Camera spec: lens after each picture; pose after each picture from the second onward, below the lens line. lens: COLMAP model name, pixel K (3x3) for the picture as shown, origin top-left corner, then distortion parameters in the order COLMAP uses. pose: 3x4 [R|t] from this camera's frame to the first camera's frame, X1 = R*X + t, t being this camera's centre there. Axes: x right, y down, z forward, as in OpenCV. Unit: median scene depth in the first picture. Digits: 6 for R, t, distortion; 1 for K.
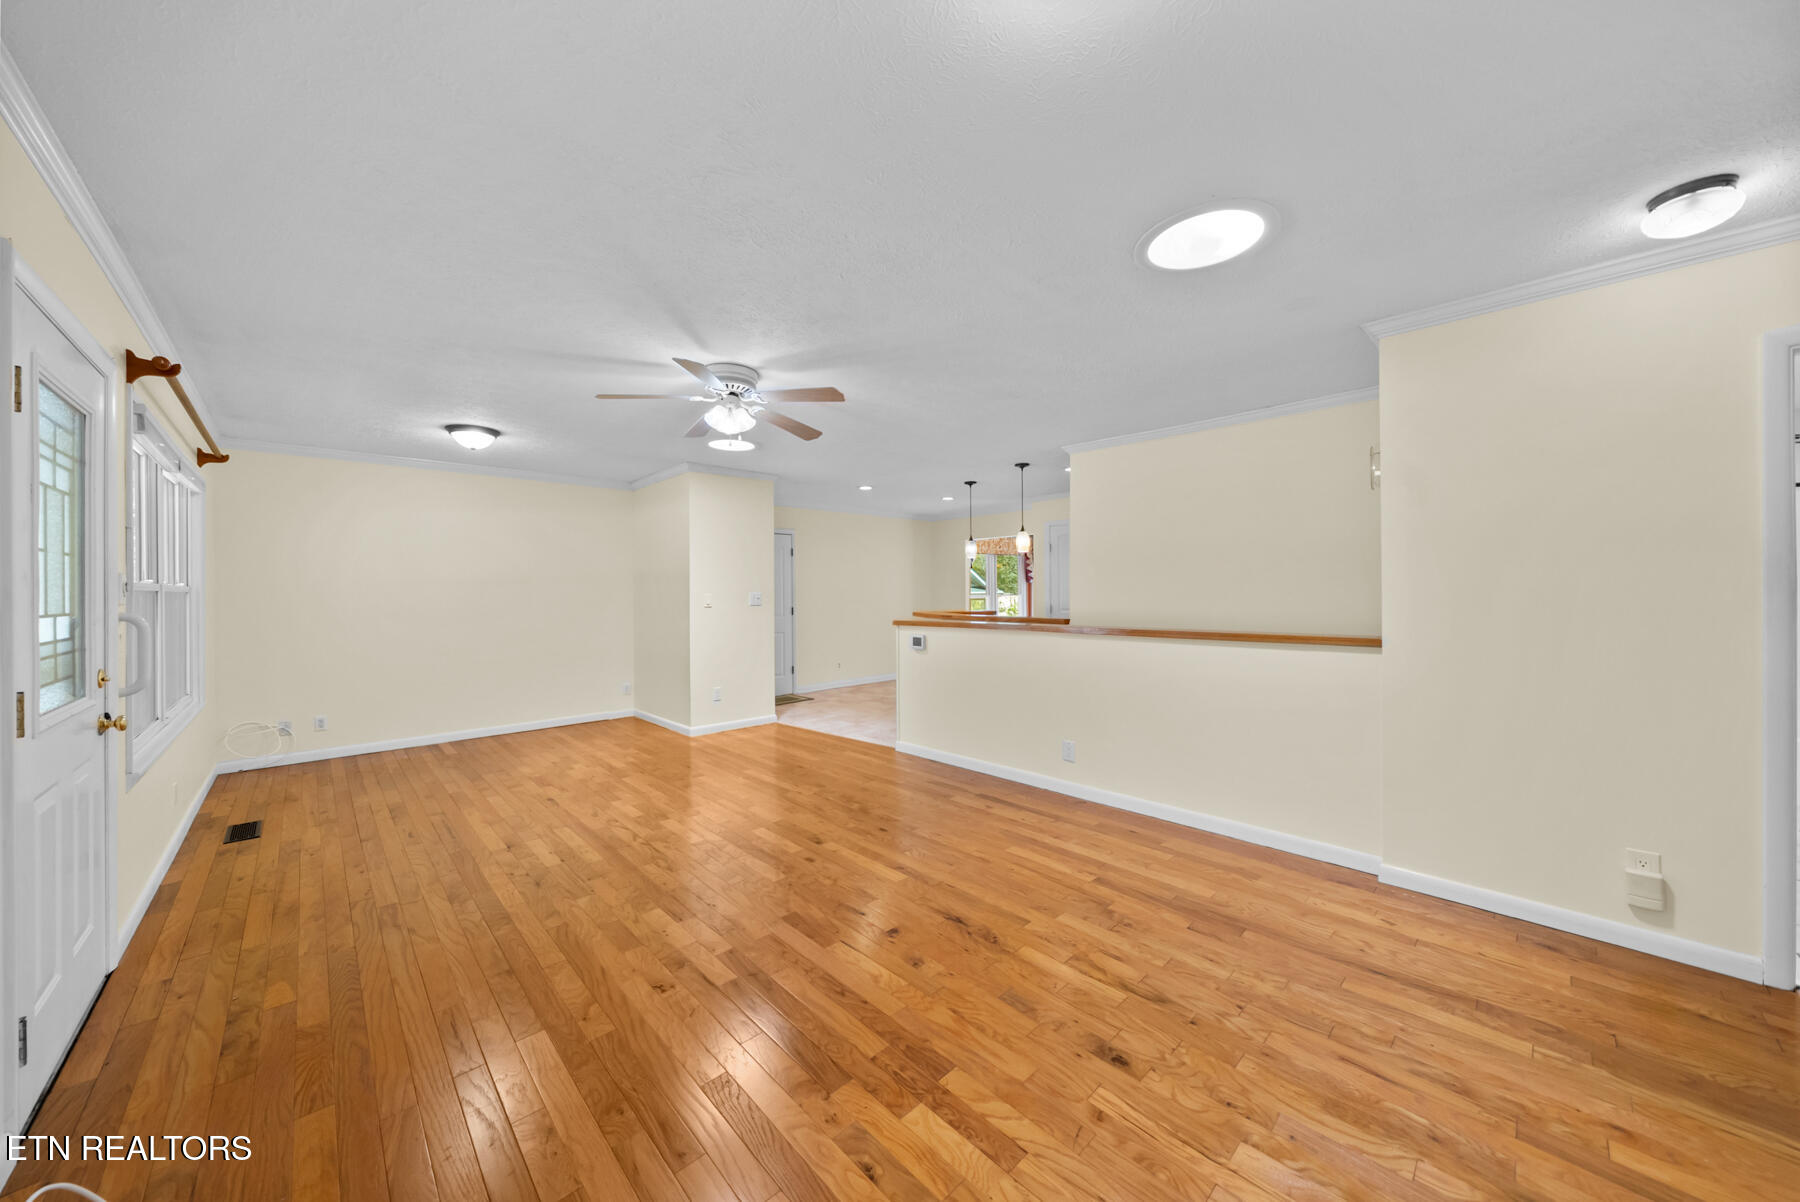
lens RADIAL K [[621.1, 0, 898.3], [0, 621.1, 591.8], [0, 0, 1]] dist [-0.001849, 0.000070]
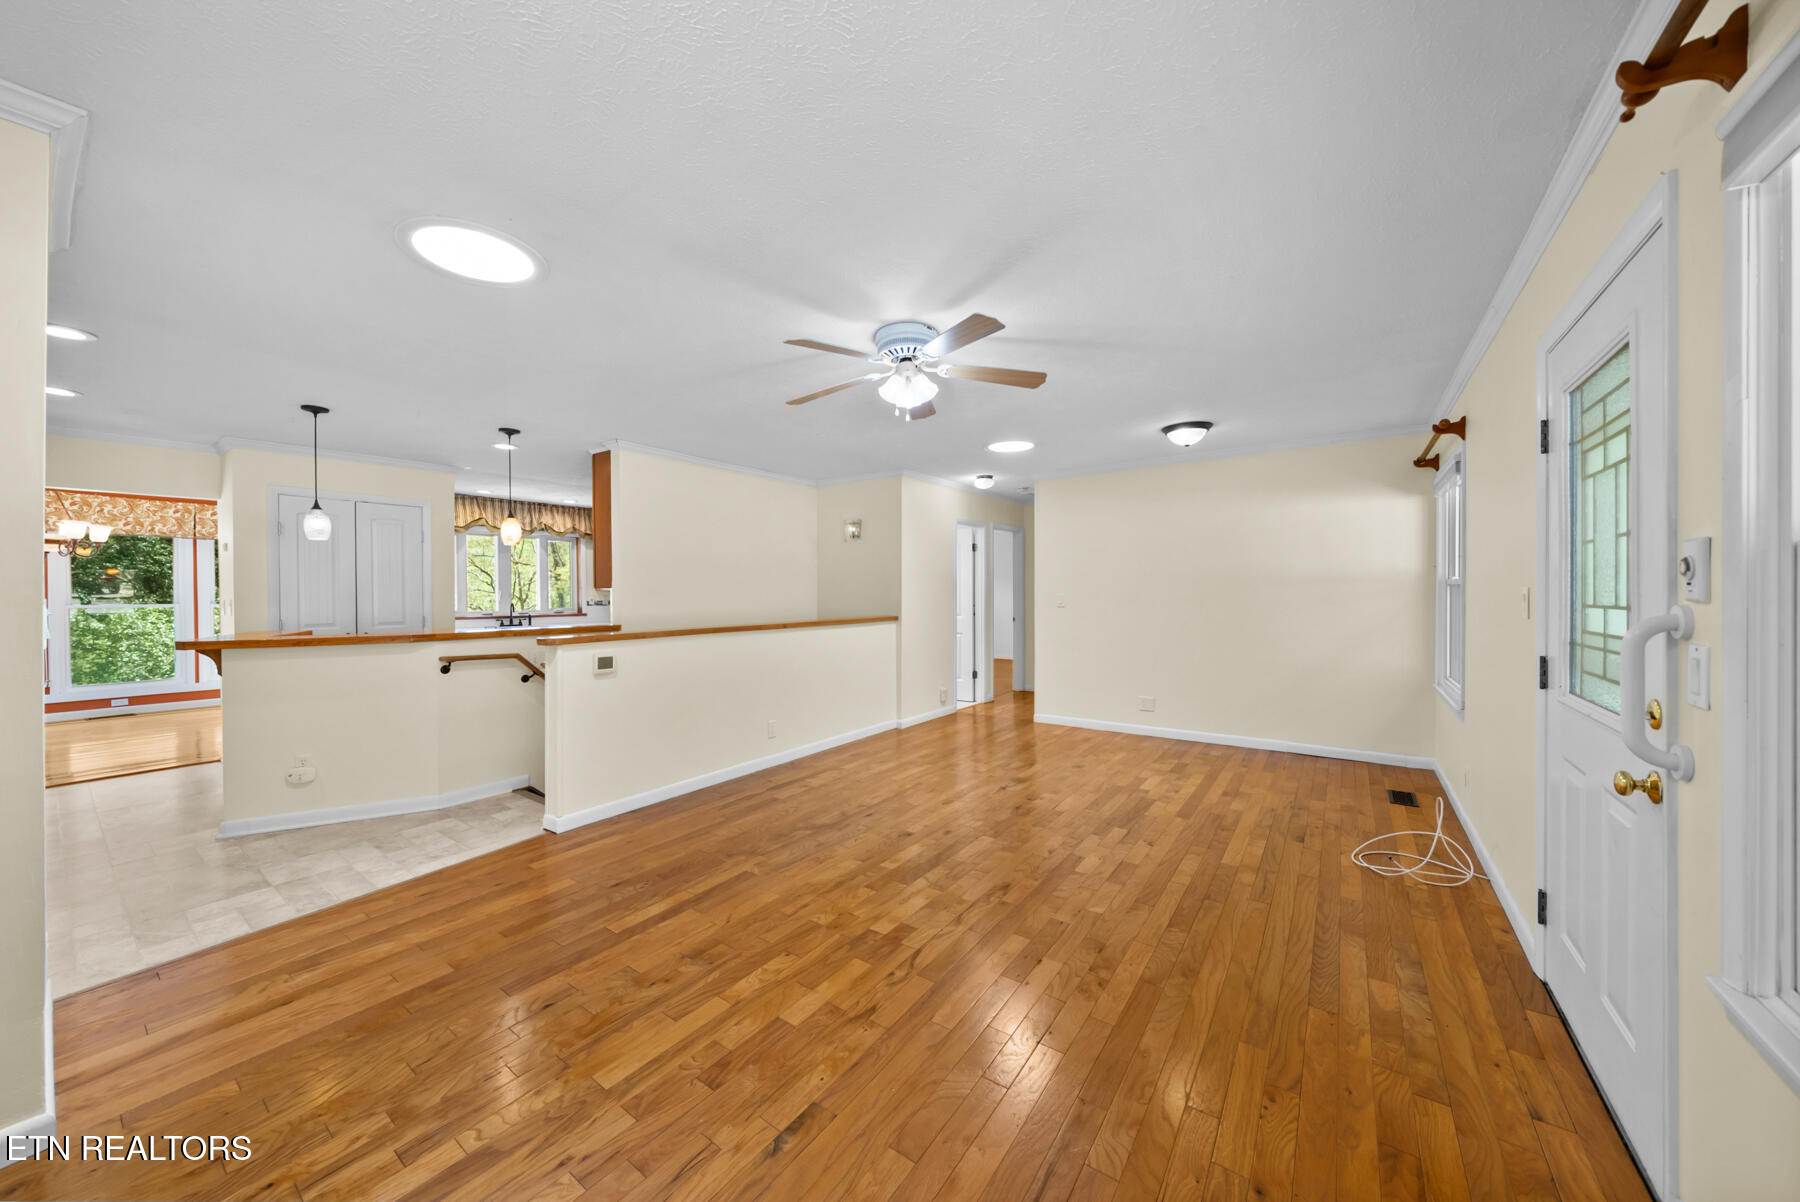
lens RADIAL K [[621.1, 0, 889.3], [0, 621.1, 598.5], [0, 0, 1]] dist [-0.001849, 0.000070]
pose [[-0.177721, 0.000229, 0.984081, -1.184675], [0.007690, 0.999970, 0.001156, 0.009259], [-0.984051, 0.007773, -0.177718, 1.259102]]
